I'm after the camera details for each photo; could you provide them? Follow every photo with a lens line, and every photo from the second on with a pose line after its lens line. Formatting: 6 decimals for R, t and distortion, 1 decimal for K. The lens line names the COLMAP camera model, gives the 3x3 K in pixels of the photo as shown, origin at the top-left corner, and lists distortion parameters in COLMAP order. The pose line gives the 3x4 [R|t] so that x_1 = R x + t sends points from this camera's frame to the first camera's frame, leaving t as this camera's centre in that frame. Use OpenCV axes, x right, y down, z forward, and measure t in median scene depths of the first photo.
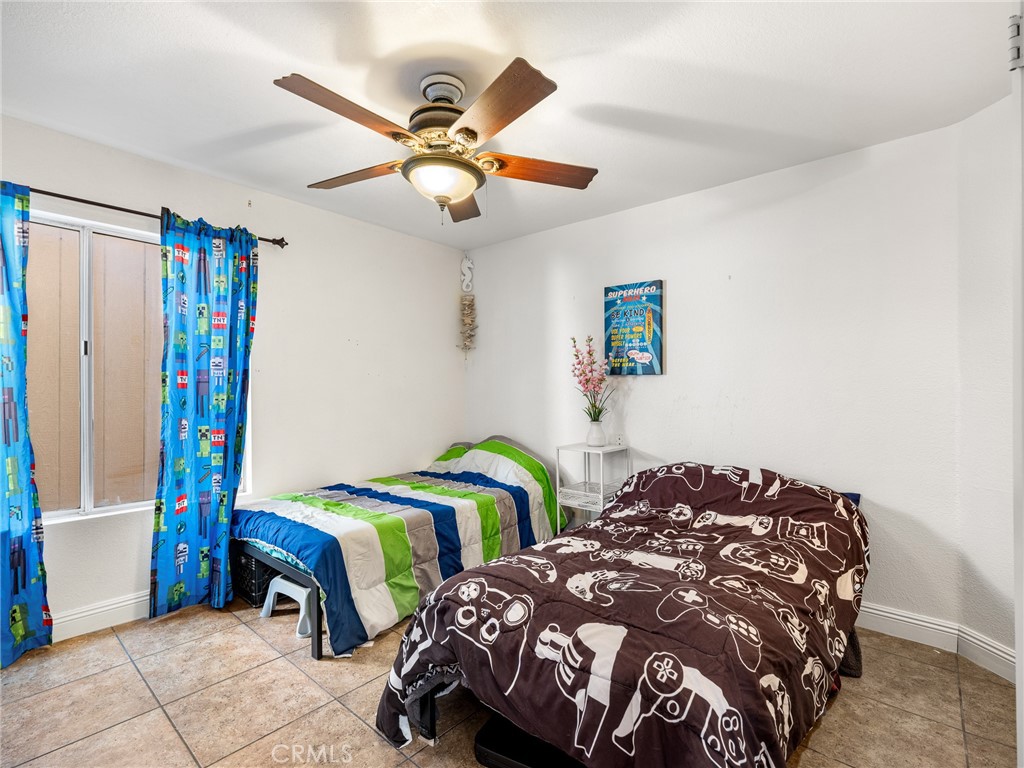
lens RADIAL K [[469.6, 0, 519.9], [0, 469.6, 384.1], [0, 0, 1]] dist [0.002699, -0.000063]
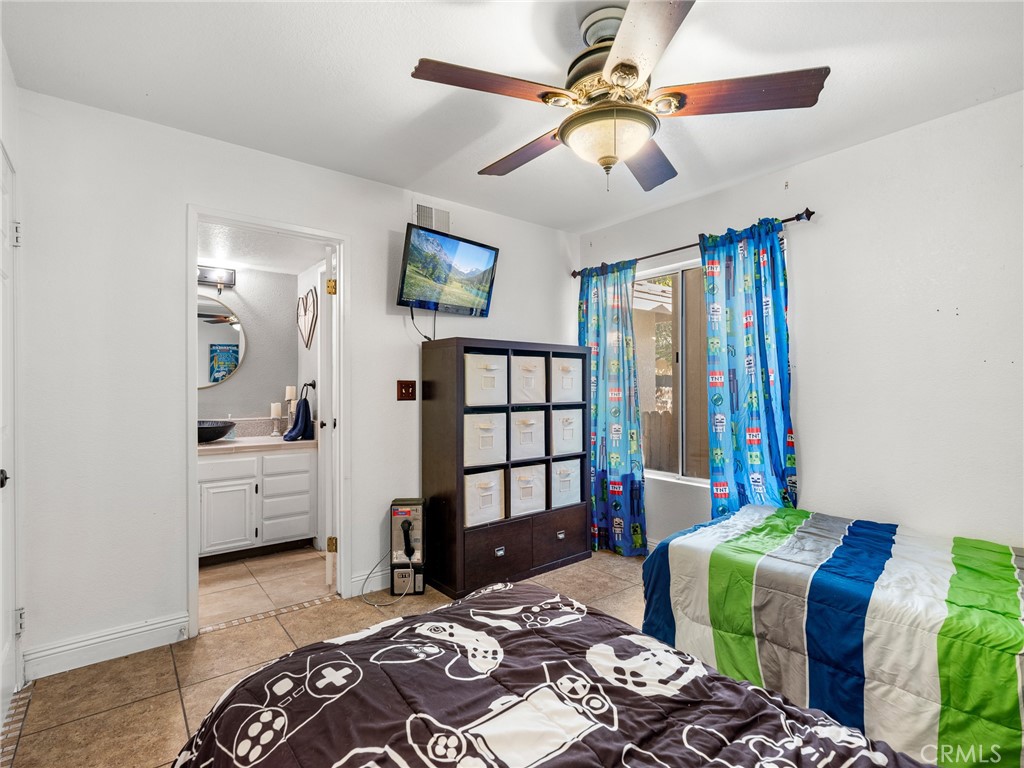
lens RADIAL K [[510.3, 0, 519.8], [0, 510.3, 385.5], [0, 0, 1]] dist [-0.000278, 0.001233]
pose [[-0.189720, -0.006660, -0.981816, 0.582651], [0.009132, 0.999922, -0.008547, 0.013448], [0.981796, -0.010587, -0.189645, 0.780639]]
